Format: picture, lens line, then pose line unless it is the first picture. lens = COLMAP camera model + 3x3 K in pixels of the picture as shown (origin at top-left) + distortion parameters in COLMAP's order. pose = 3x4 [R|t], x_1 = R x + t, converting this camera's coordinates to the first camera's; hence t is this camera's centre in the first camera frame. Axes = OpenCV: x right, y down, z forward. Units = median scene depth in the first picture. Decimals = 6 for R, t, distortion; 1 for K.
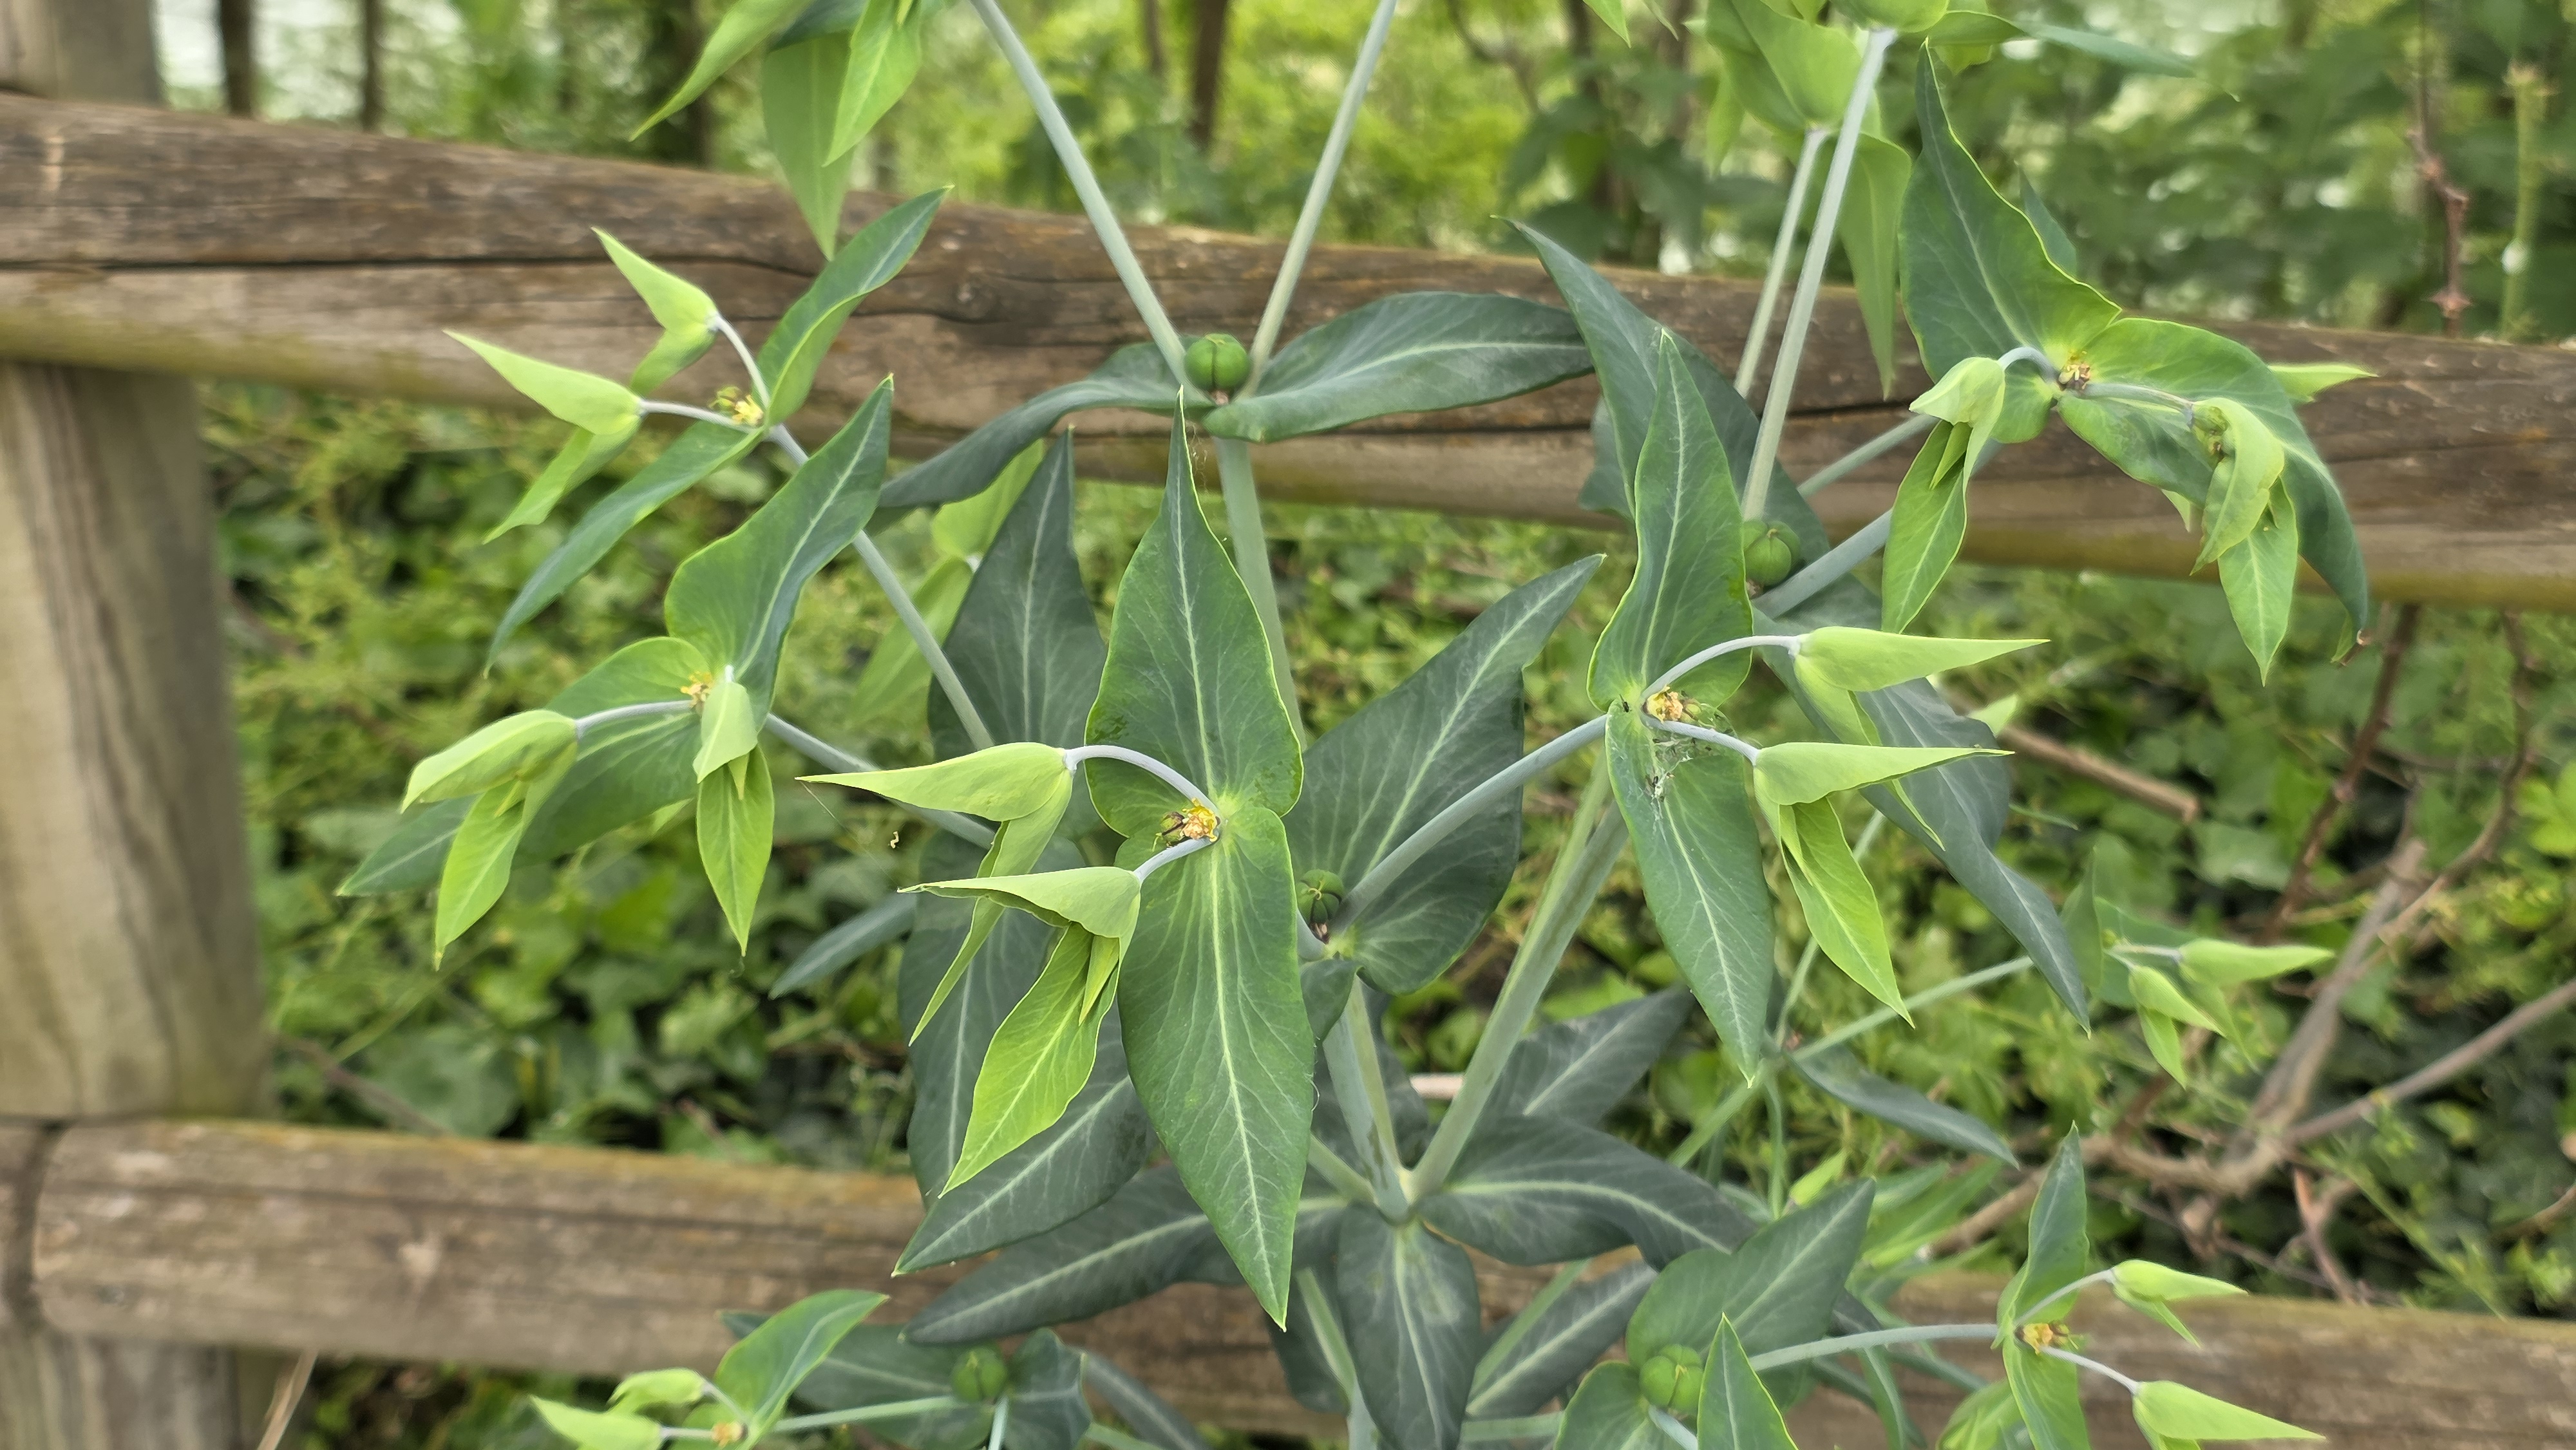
lens RADIAL K [[3813.0, 0, 1289.0], [0, 3813.0, 807.9], [0, 0, 1]] dist [0.570855, -4.243403]
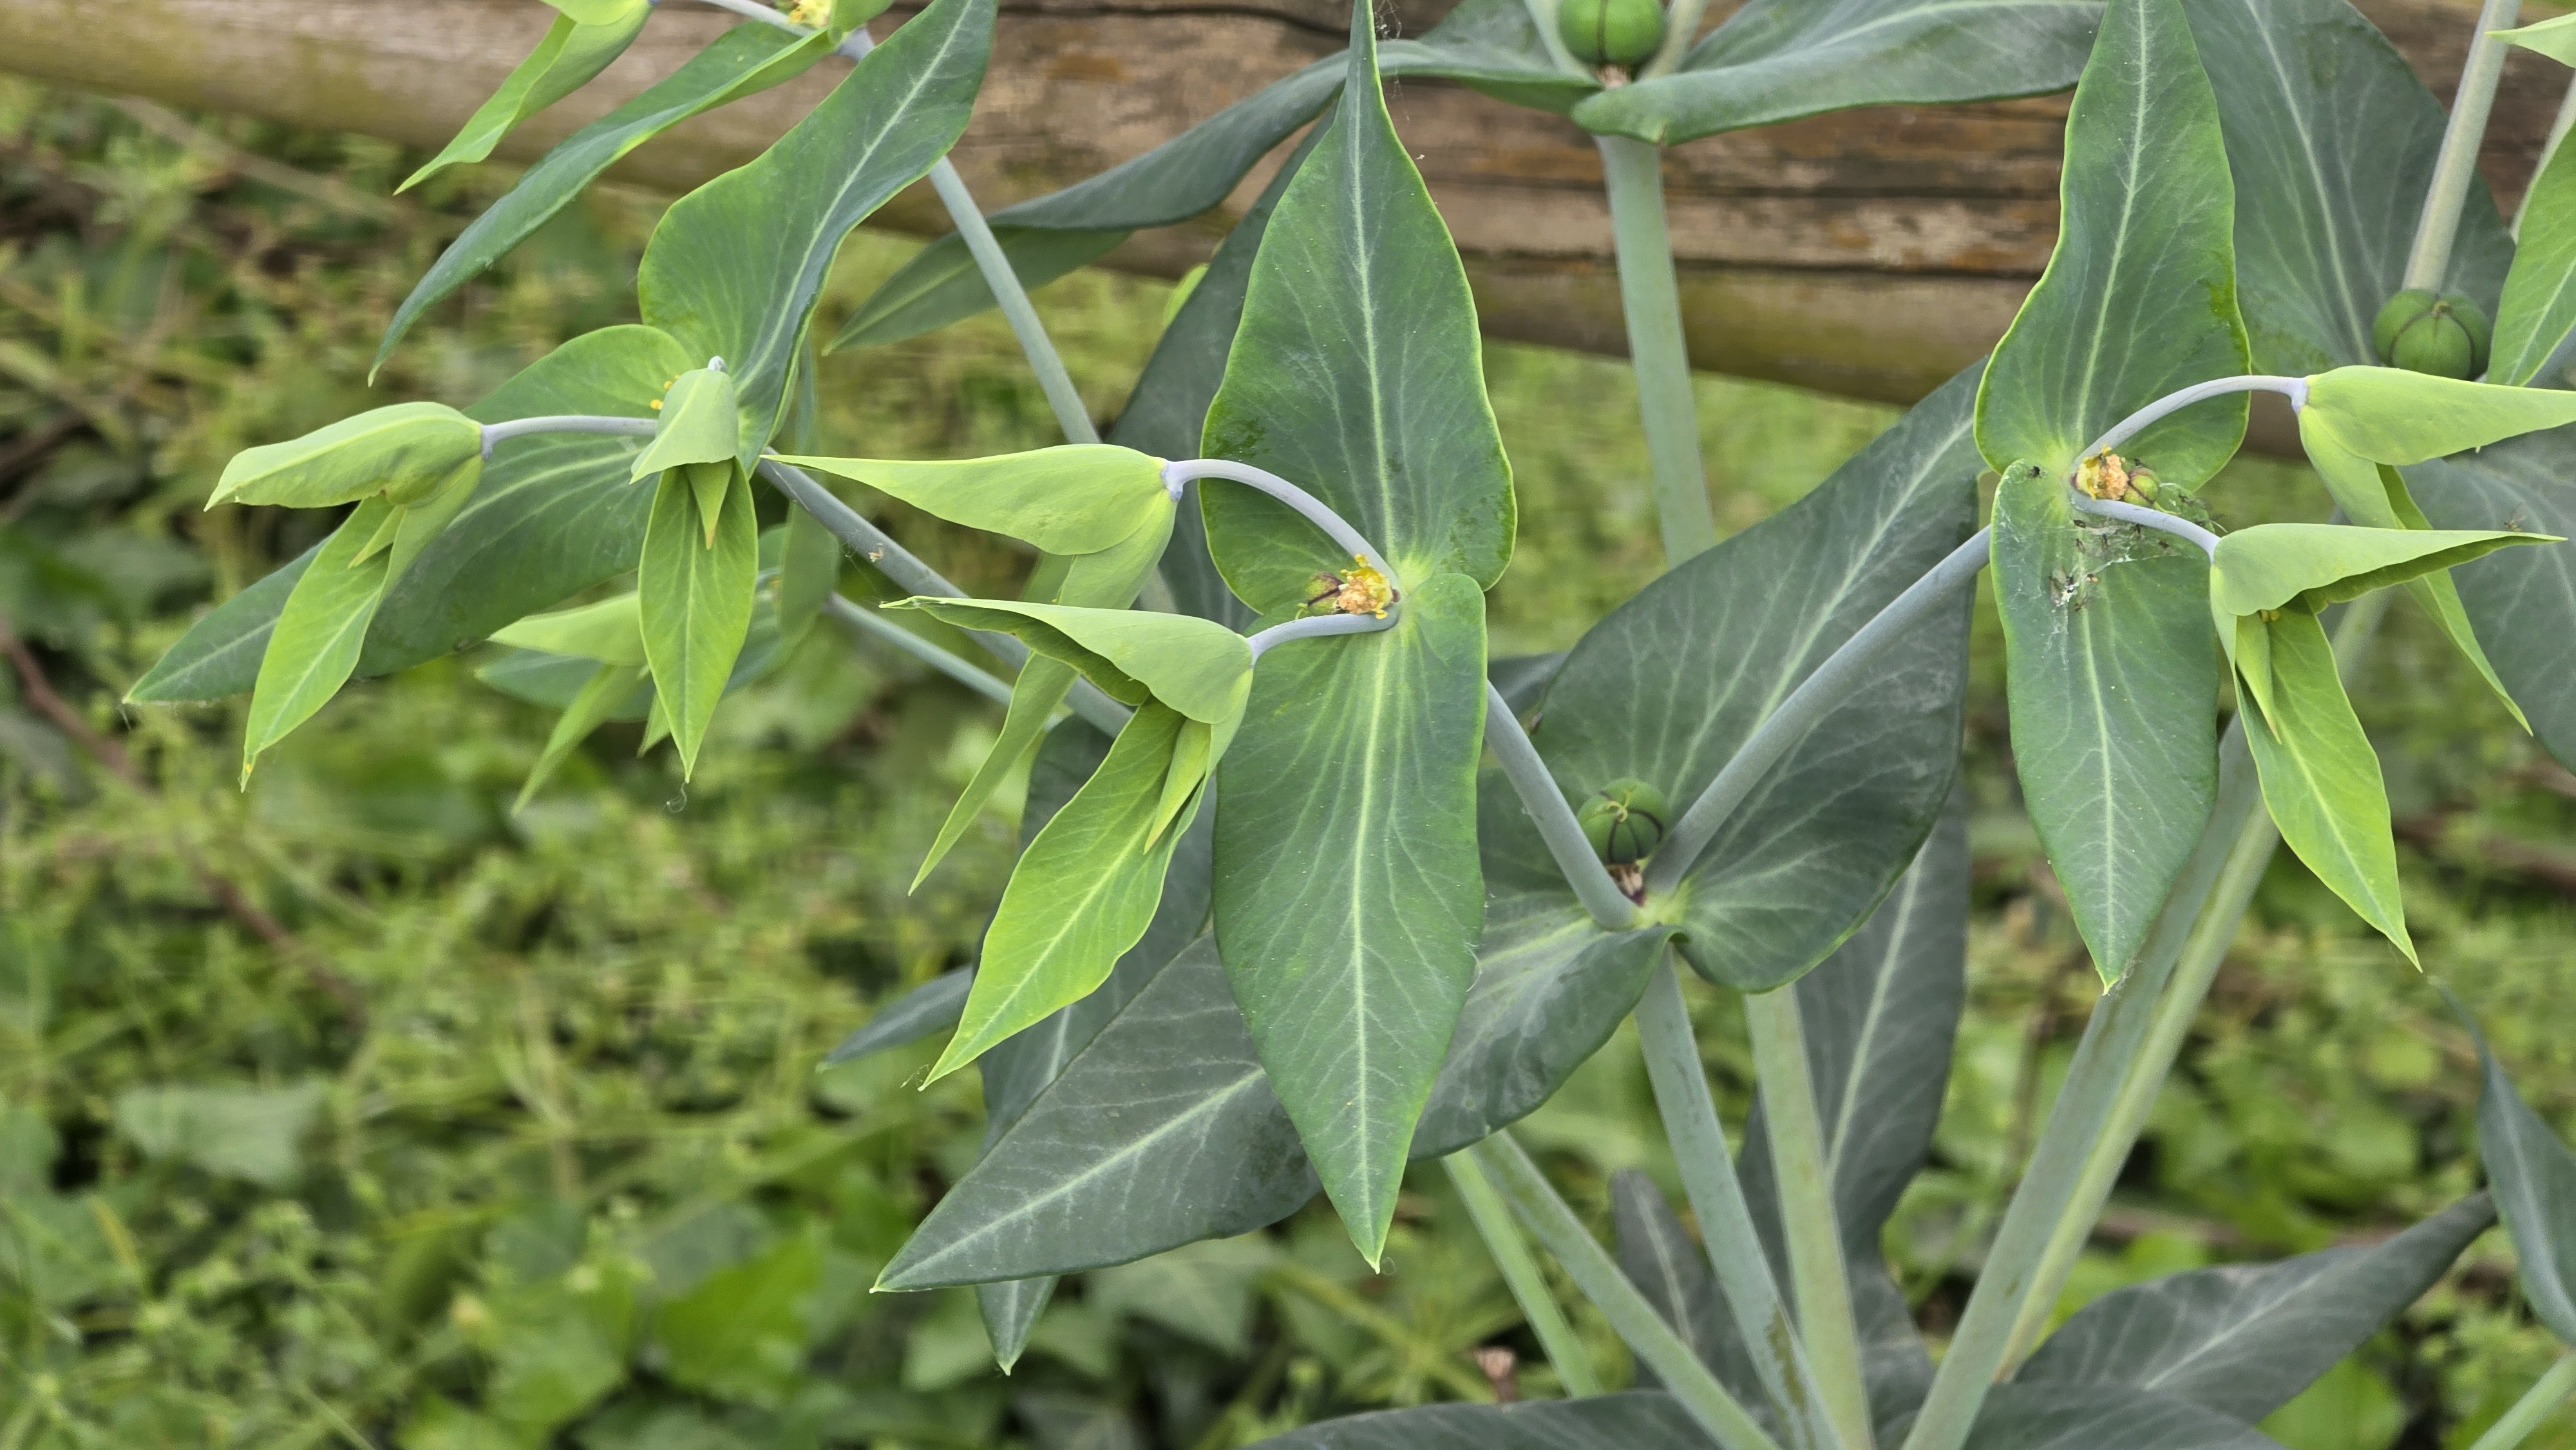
lens RADIAL K [[8731.3, 0, 1288.0], [0, 8731.3, 725.0], [0, 0, 1]] dist [1.091645, -15.340295]
pose [[0.989773, 0.071300, -0.123552, 0.149168], [-0.081043, 0.993831, -0.075707, 0.139672], [0.117392, 0.084946, 0.989446, -0.491384]]
